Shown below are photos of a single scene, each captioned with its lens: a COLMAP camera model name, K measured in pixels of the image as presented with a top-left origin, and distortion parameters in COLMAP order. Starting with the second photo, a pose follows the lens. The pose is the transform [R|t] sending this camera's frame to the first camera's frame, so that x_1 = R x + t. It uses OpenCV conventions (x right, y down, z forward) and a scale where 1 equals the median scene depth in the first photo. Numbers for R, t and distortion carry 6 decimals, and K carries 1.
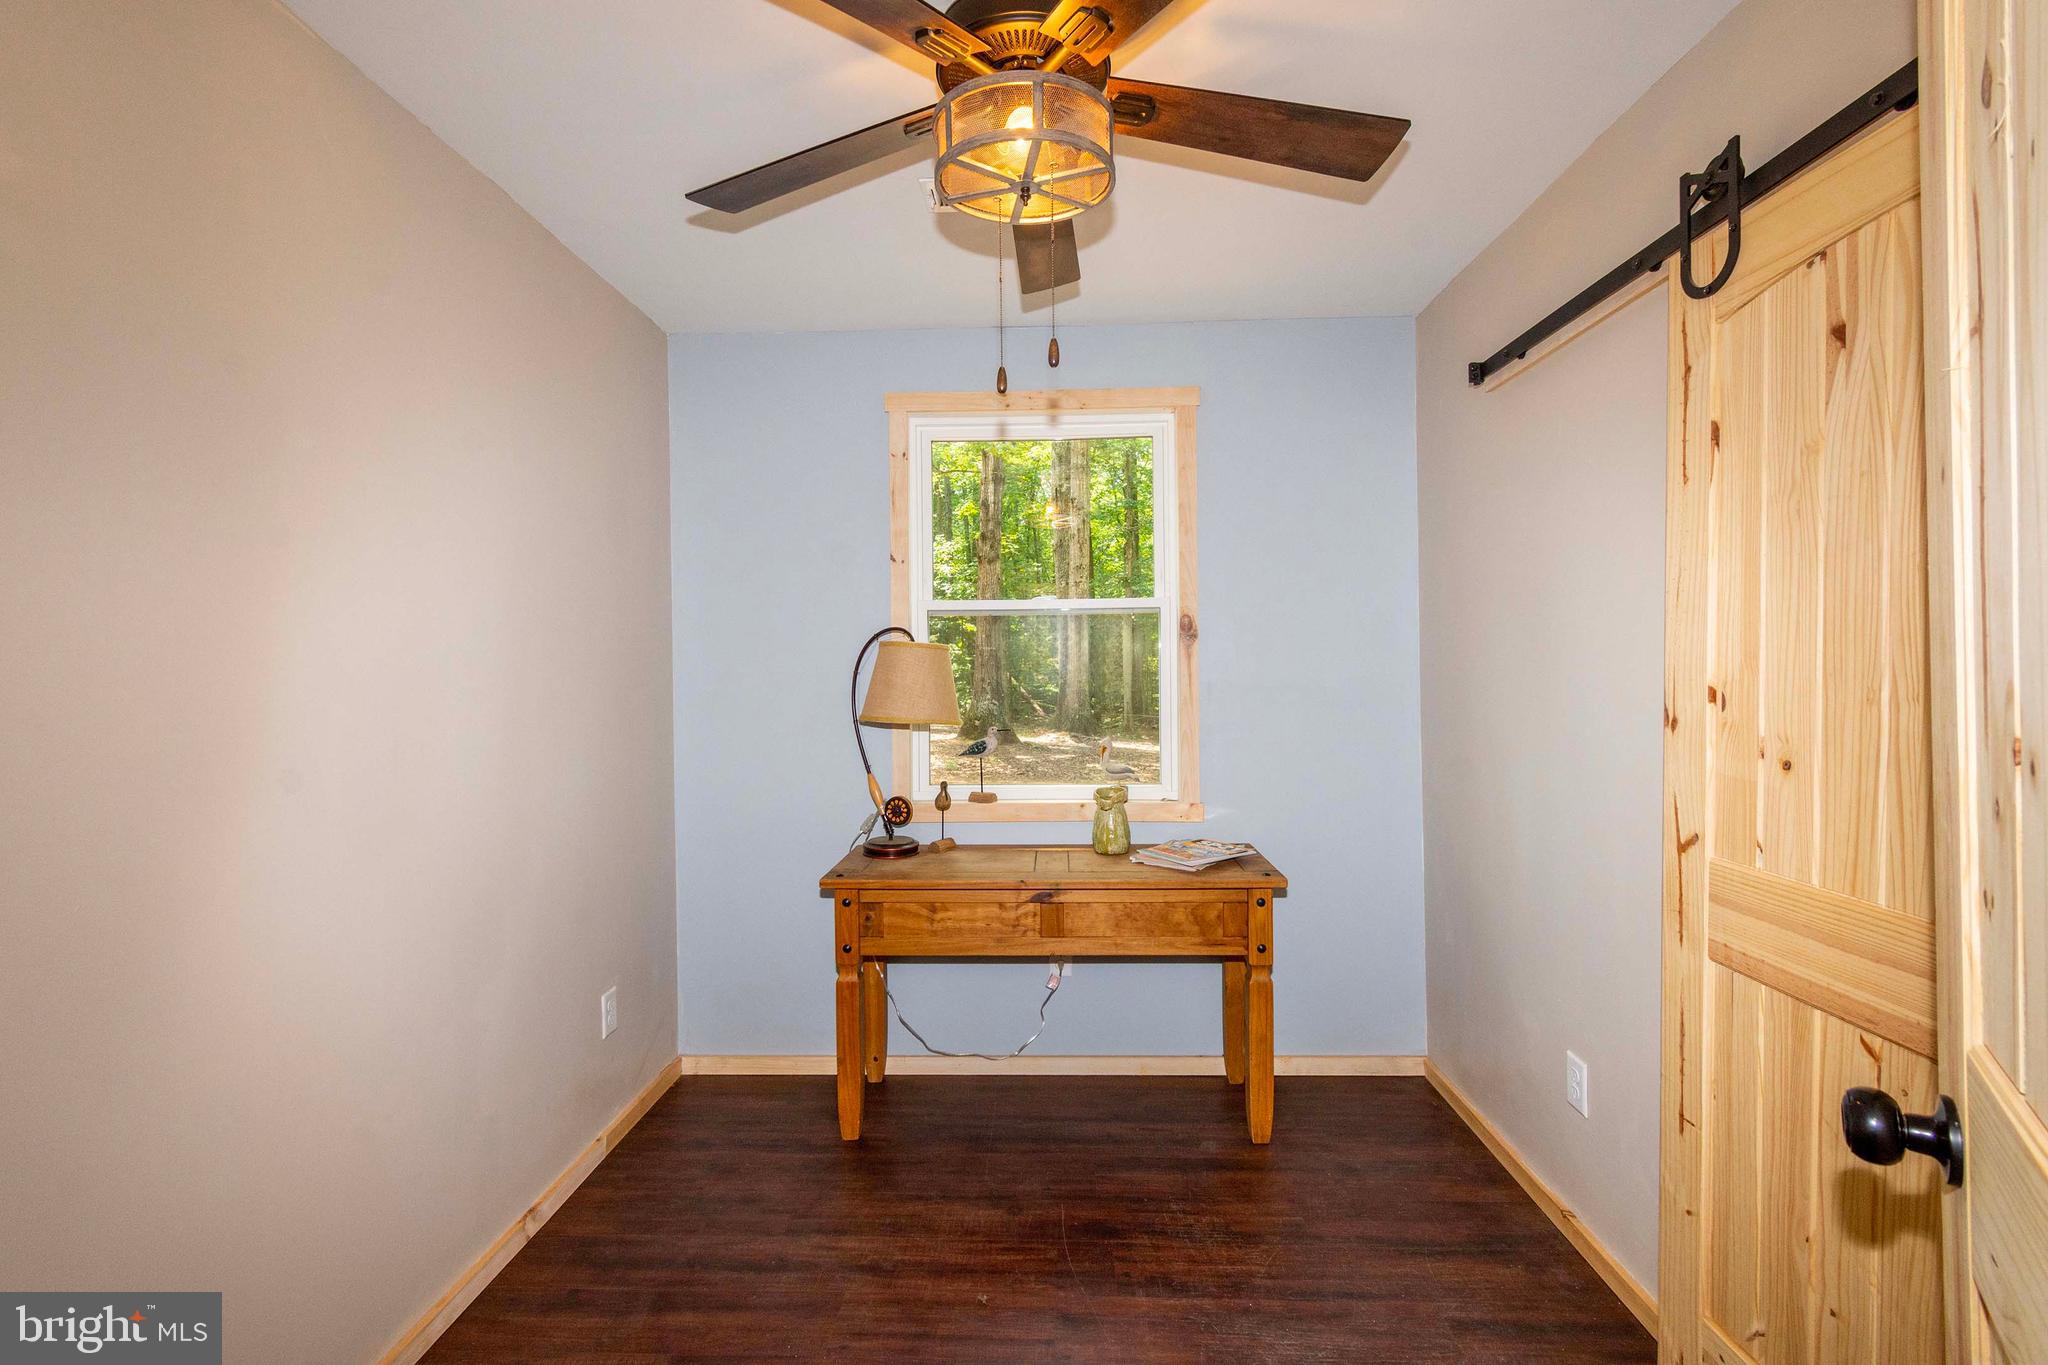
lens RADIAL K [[903.8, 0, 1025.1], [0, 903.8, 673.0], [0, 0, 1]] dist [0.002856, -0.000898]
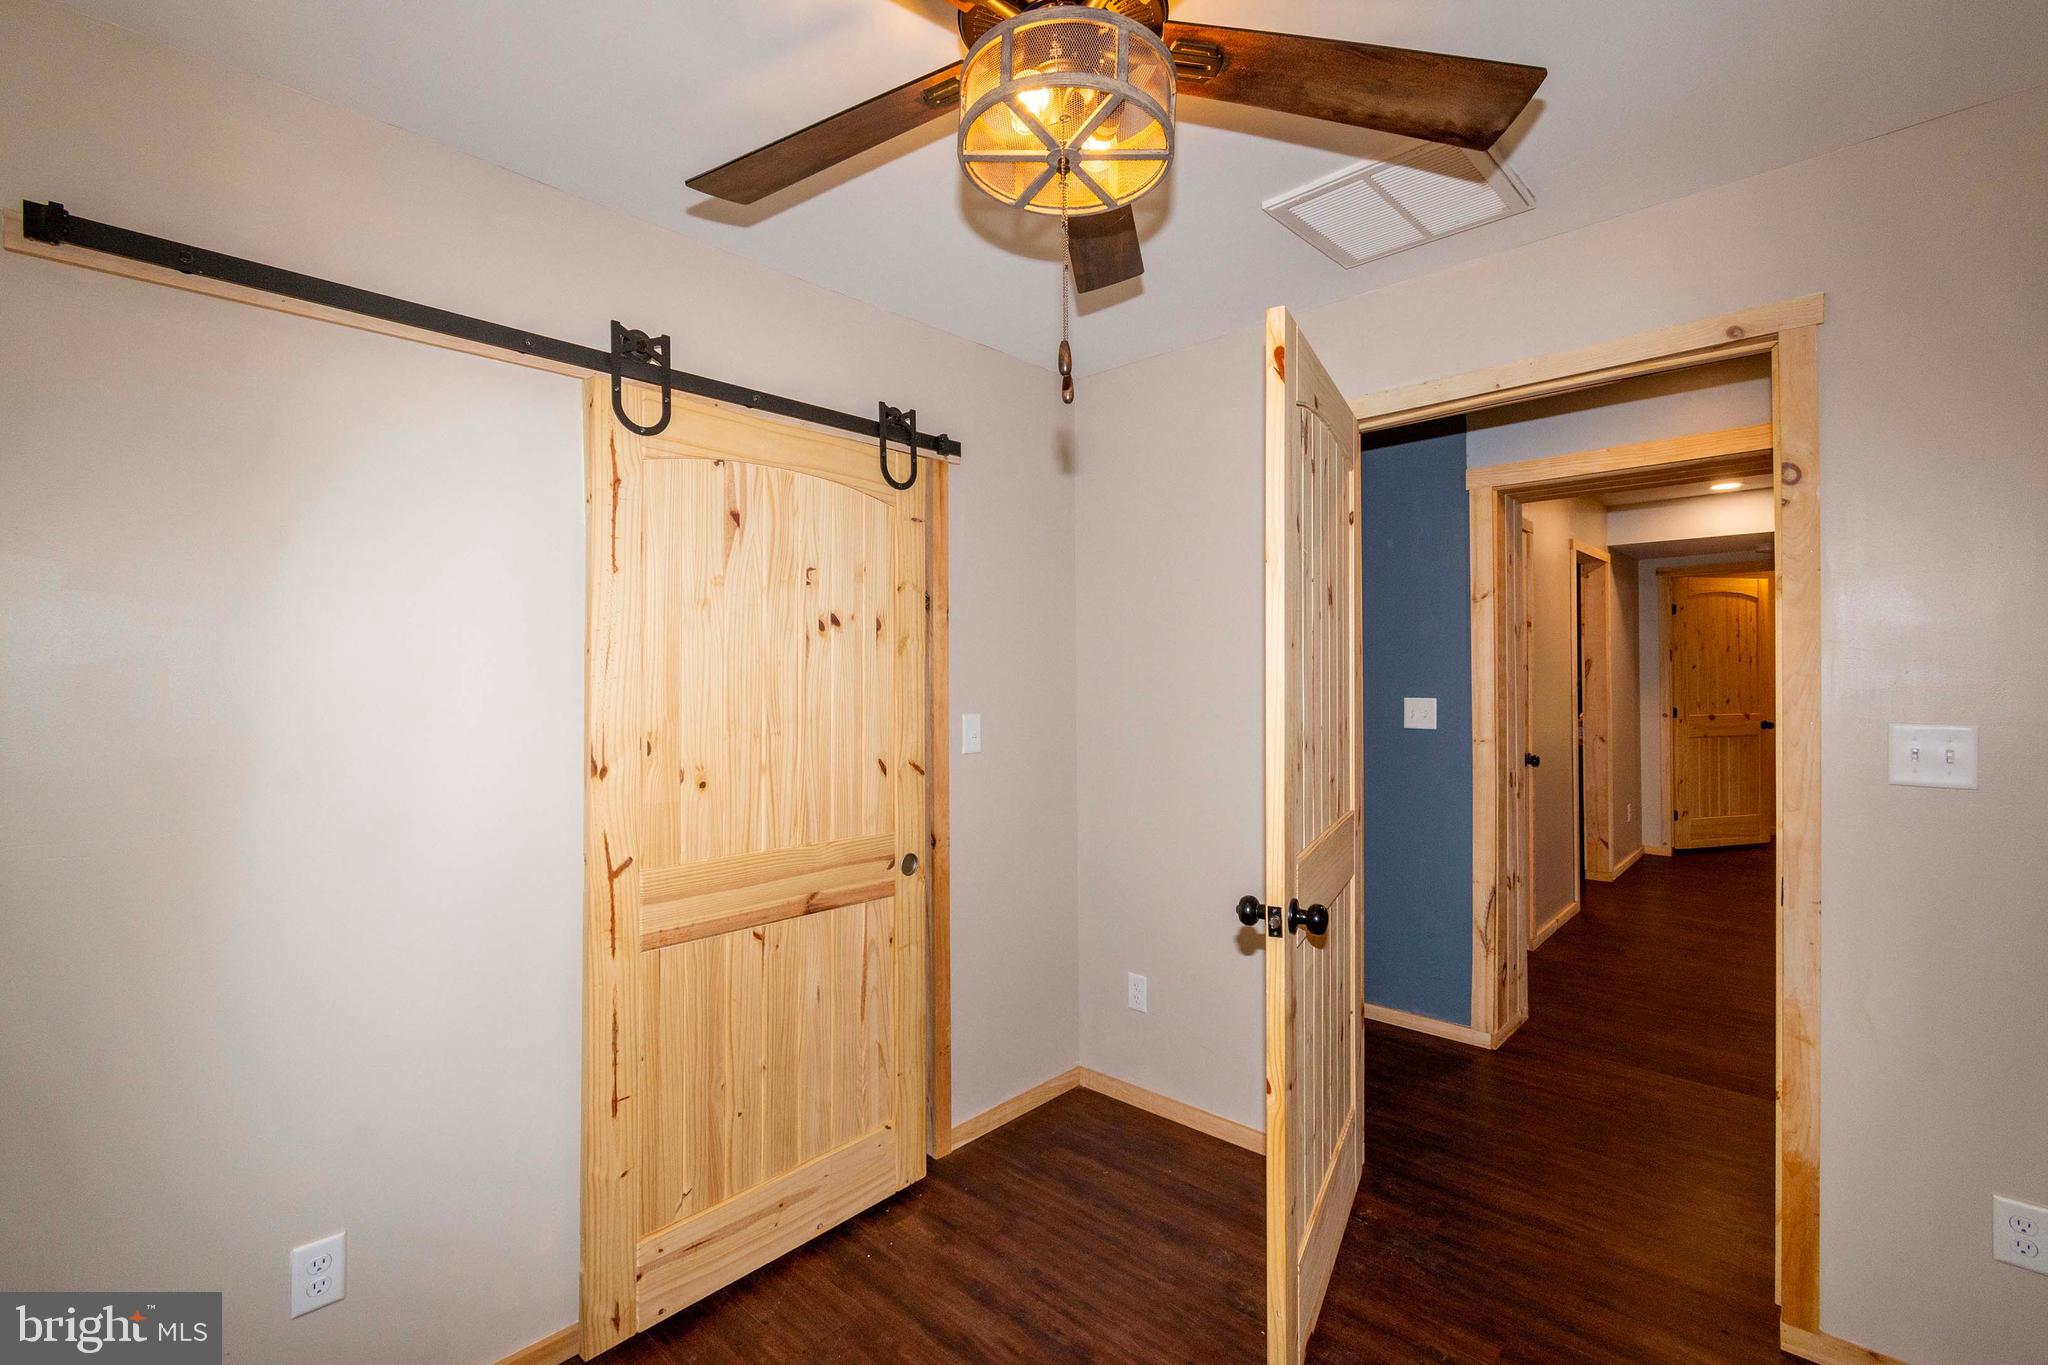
lens RADIAL K [[903.8, 0, 1022.4], [0, 903.8, 676.3], [0, 0, 1]] dist [0.002856, -0.000898]
pose [[-0.751728, 0.017616, 0.659238, -0.483377], [0.024206, 0.999707, 0.000889, -0.058330], [-0.659028, 0.016626, -0.751934, 1.569378]]
